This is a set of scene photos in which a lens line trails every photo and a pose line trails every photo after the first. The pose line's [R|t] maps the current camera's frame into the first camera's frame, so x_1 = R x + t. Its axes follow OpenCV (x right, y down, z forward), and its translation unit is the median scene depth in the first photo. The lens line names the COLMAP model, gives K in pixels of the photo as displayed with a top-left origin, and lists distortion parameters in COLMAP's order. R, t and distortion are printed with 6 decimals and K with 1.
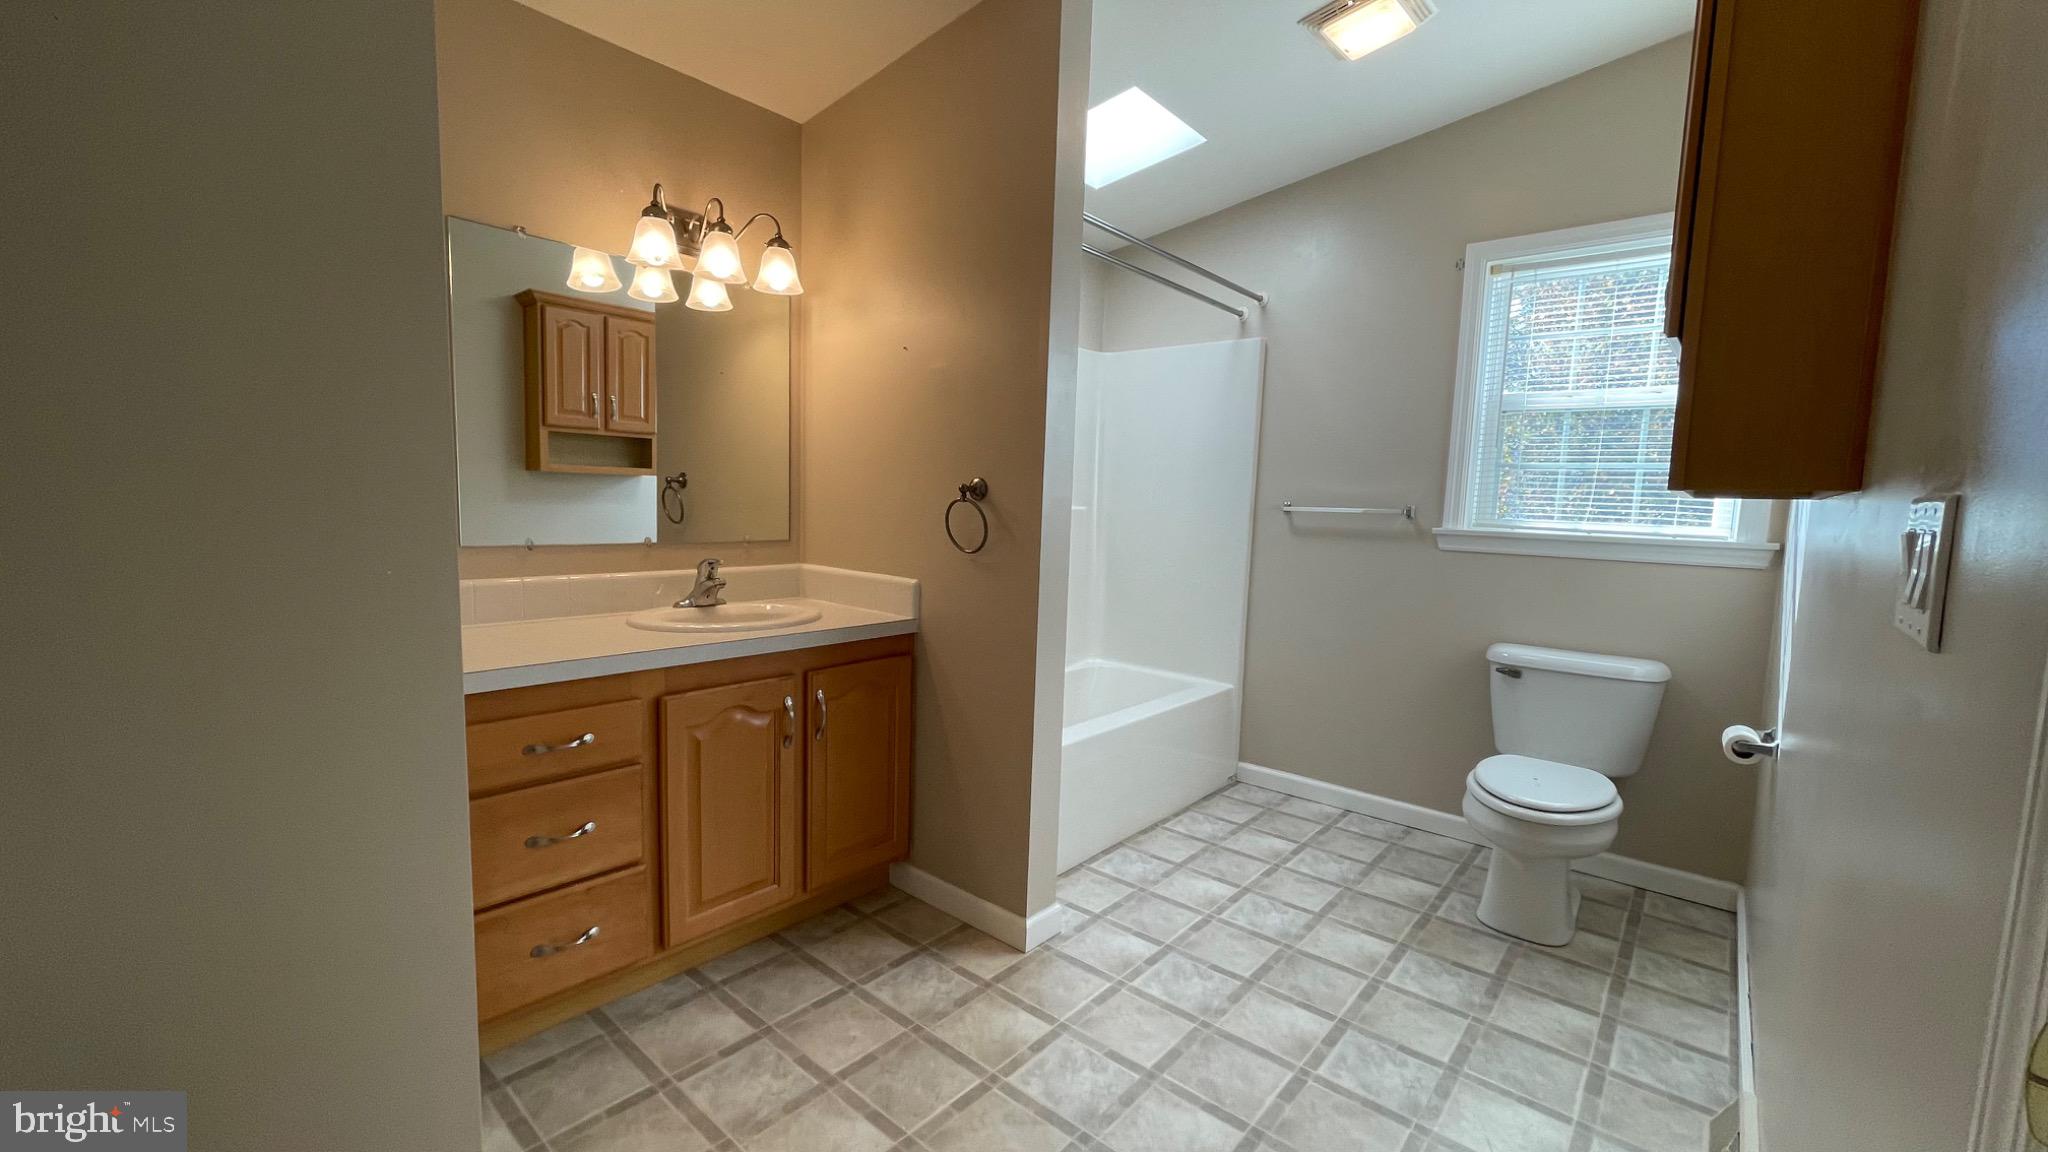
lens RADIAL K [[825.1, 0, 1017.3], [0, 825.1, 574.9], [0, 0, 1]] dist [-0.001460, -0.000612]
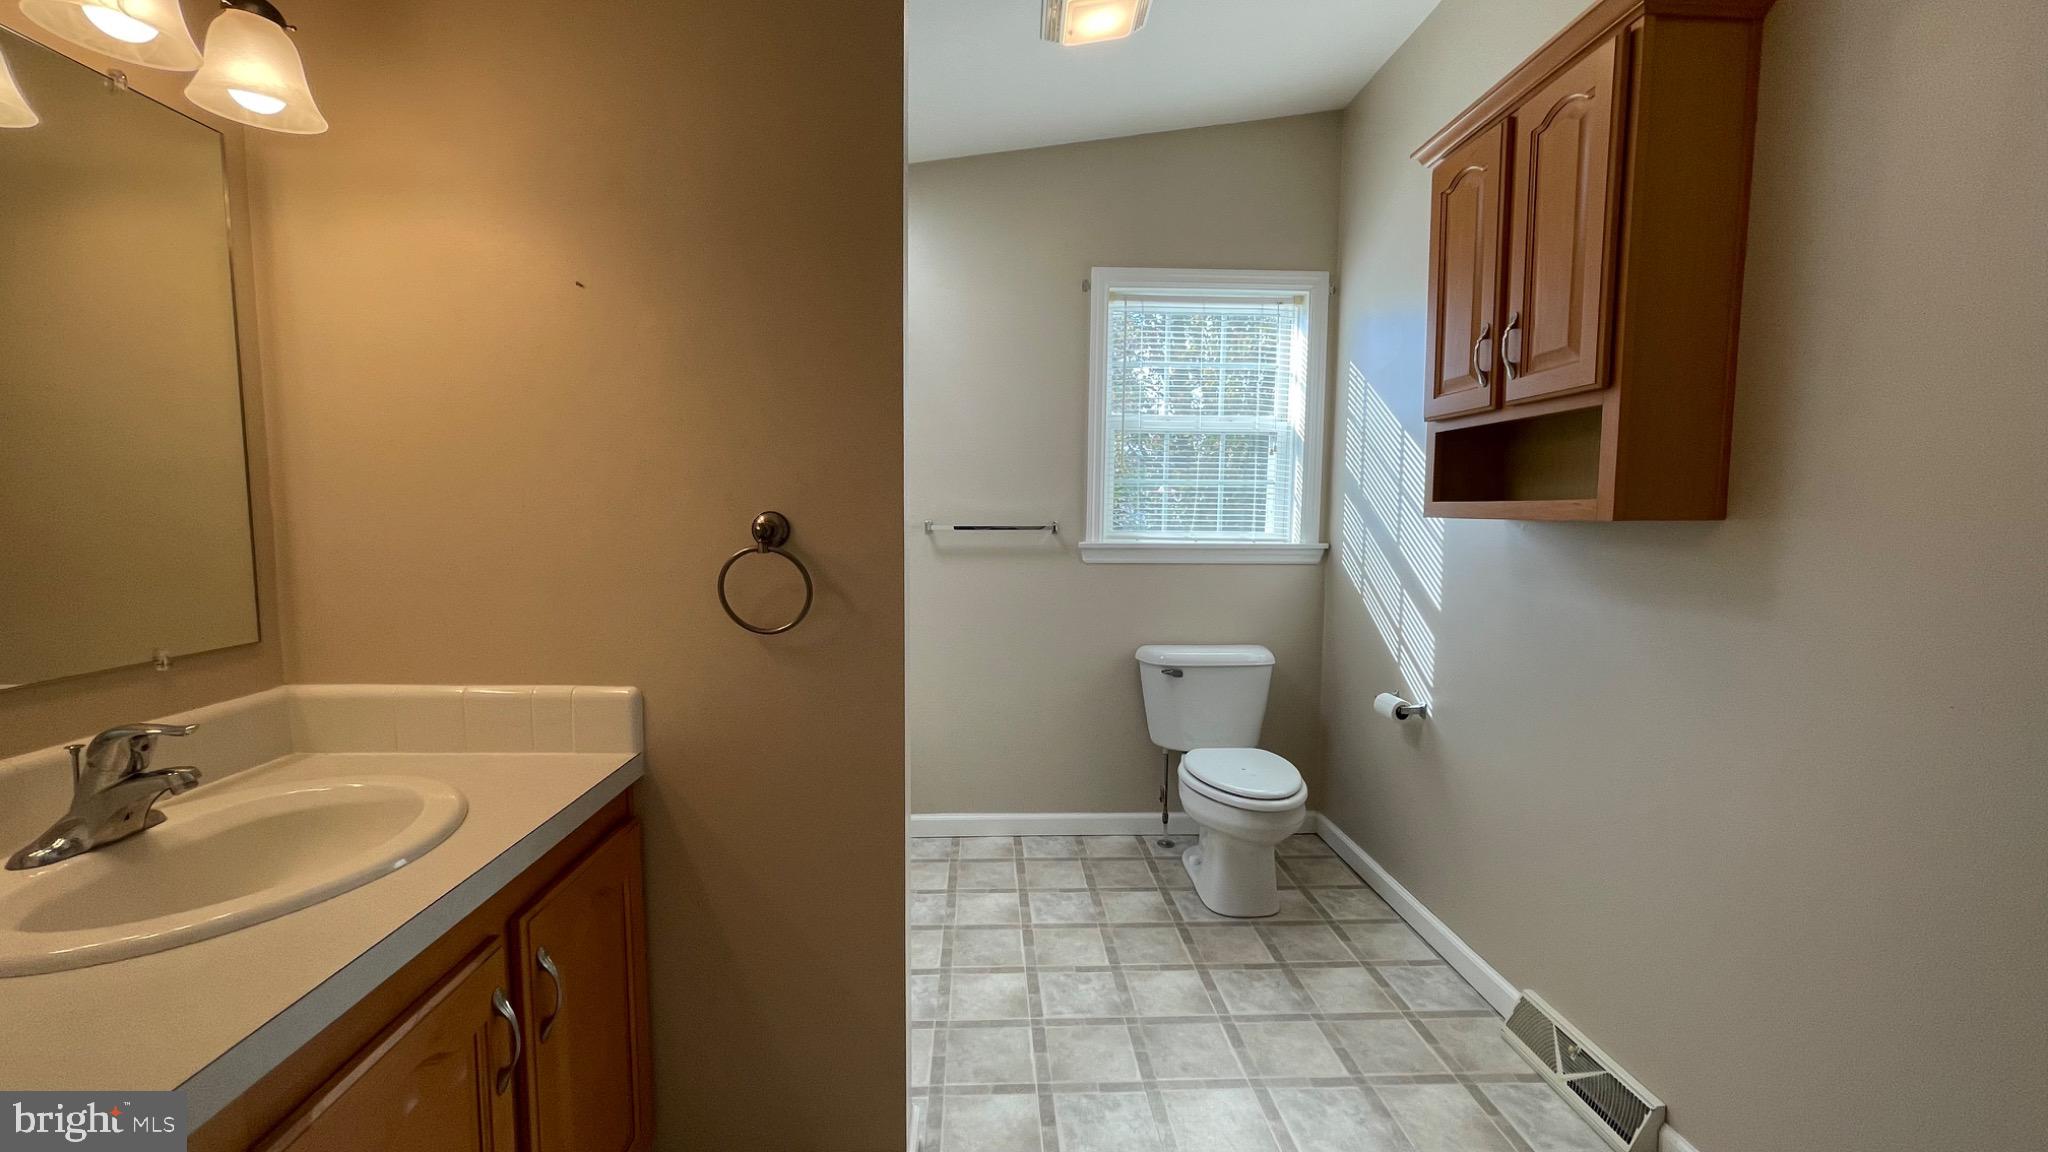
lens RADIAL K [[825.1, 0, 1020.4], [0, 825.1, 582.5], [0, 0, 1]] dist [-0.001460, -0.000612]
pose [[0.728500, -0.086418, 0.679573, -0.298898], [0.080533, 0.995936, 0.040318, -0.065859], [-0.680296, 0.025357, 0.732499, 0.366802]]
